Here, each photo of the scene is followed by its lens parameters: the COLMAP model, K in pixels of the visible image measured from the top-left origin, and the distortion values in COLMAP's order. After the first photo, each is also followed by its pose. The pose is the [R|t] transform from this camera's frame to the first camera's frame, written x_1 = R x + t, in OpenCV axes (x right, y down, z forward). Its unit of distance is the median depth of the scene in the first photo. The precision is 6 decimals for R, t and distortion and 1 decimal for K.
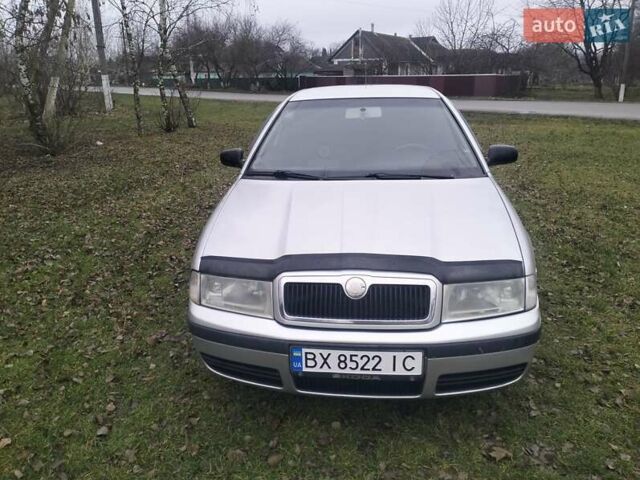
lens RADIAL K [[514.7, 0, 320.0], [0, 514.7, 240.0], [0, 0, 1]] dist [0.091390, -0.161835]
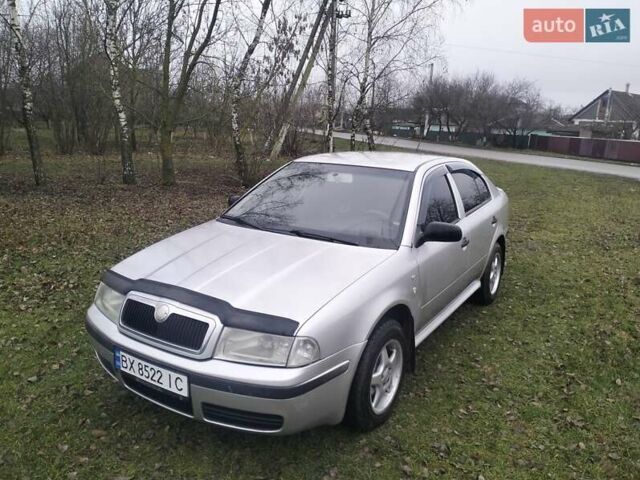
lens RADIAL K [[514.7, 0, 320.0], [0, 514.7, 240.0], [0, 0, 1]] dist [0.091390, -0.161835]
pose [[0.889051, 0.152632, -0.431615, 0.611750], [-0.191267, 0.980399, -0.047278, -0.061901], [0.415939, 0.124586, 0.900818, 0.006801]]
